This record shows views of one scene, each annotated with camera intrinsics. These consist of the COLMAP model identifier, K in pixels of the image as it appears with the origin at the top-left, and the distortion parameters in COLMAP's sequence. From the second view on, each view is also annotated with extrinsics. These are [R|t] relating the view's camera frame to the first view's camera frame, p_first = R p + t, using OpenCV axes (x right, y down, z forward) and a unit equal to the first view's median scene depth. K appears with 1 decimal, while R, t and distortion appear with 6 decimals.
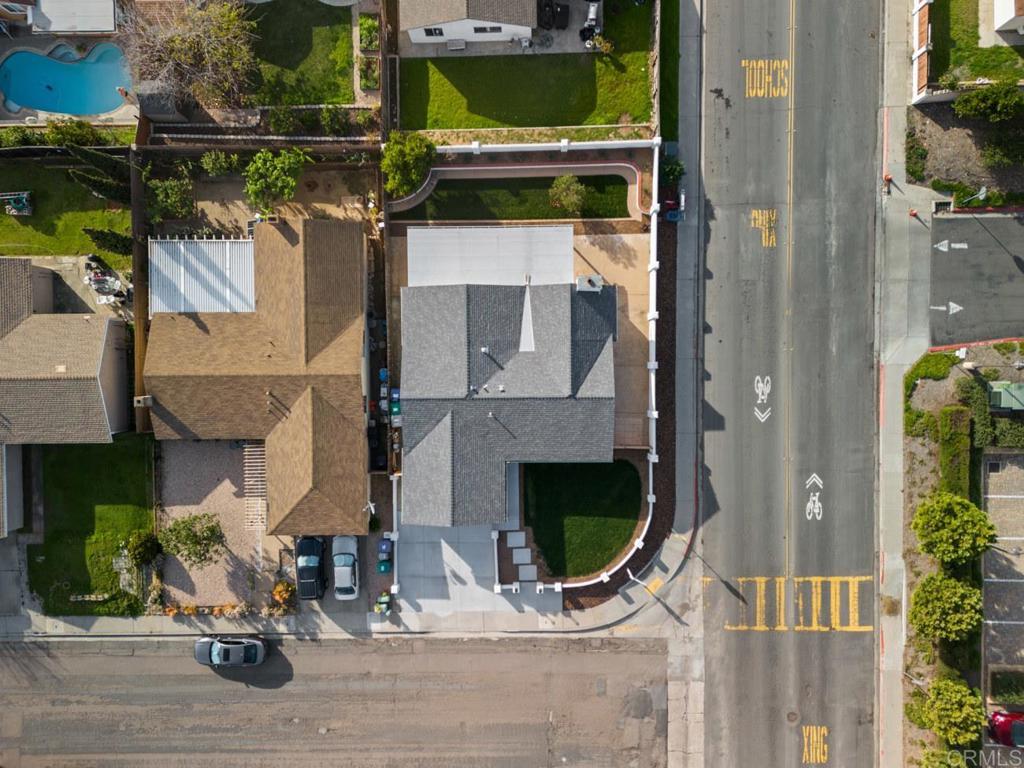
lens RADIAL K [[741.5, 0, 513.4], [0, 741.5, 388.5], [0, 0, 1]] dist [0.102786, -0.109623]
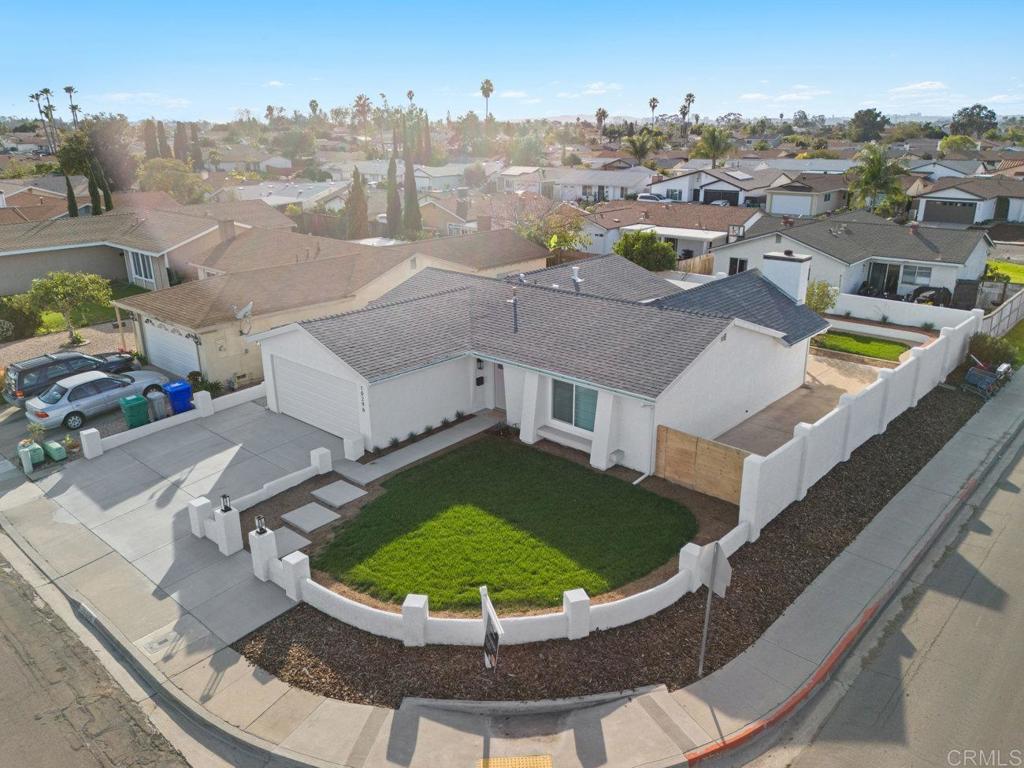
lens RADIAL K [[741.5, 0, 513.4], [0, 741.5, 388.5], [0, 0, 1]] dist [0.102786, -0.109623]
pose [[0.737279, 0.244115, -0.629943, 0.310666], [-0.675230, 0.235871, -0.698877, 0.405258], [-0.022021, 0.940624, 0.338736, 0.802723]]
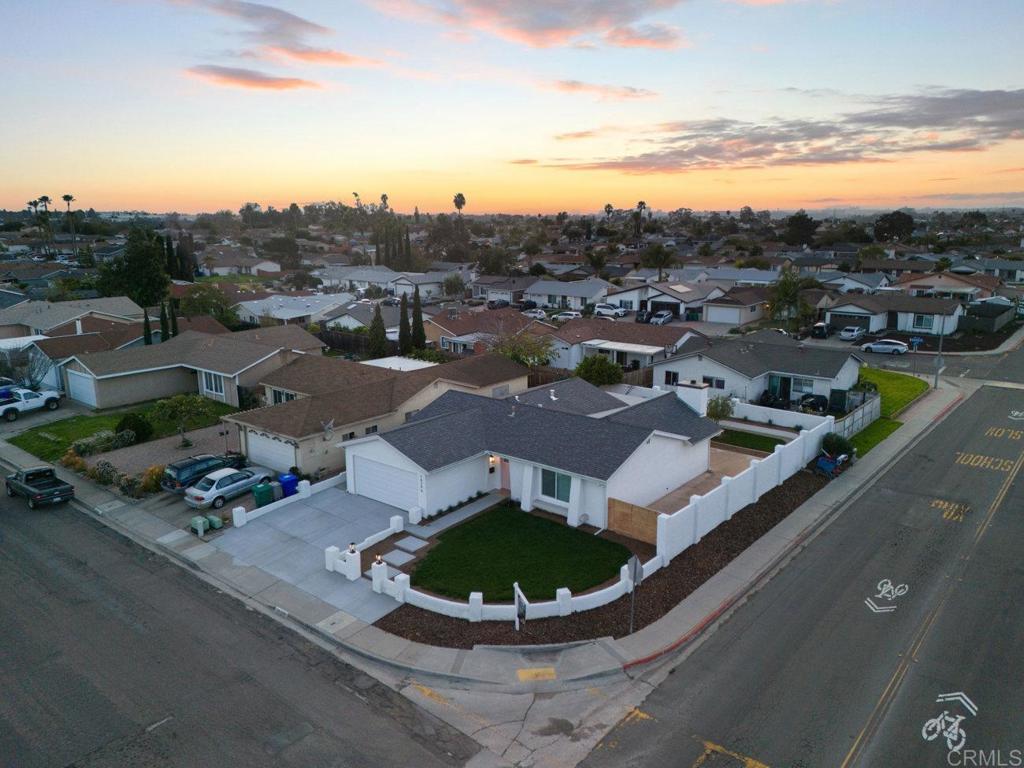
lens RADIAL K [[741.5, 0, 513.4], [0, 741.5, 388.5], [0, 0, 1]] dist [0.102786, -0.109623]
pose [[0.769075, 0.167958, -0.616696, 0.441483], [-0.638632, 0.162781, -0.752098, 0.604071], [-0.025935, 0.972262, 0.232454, 0.713516]]
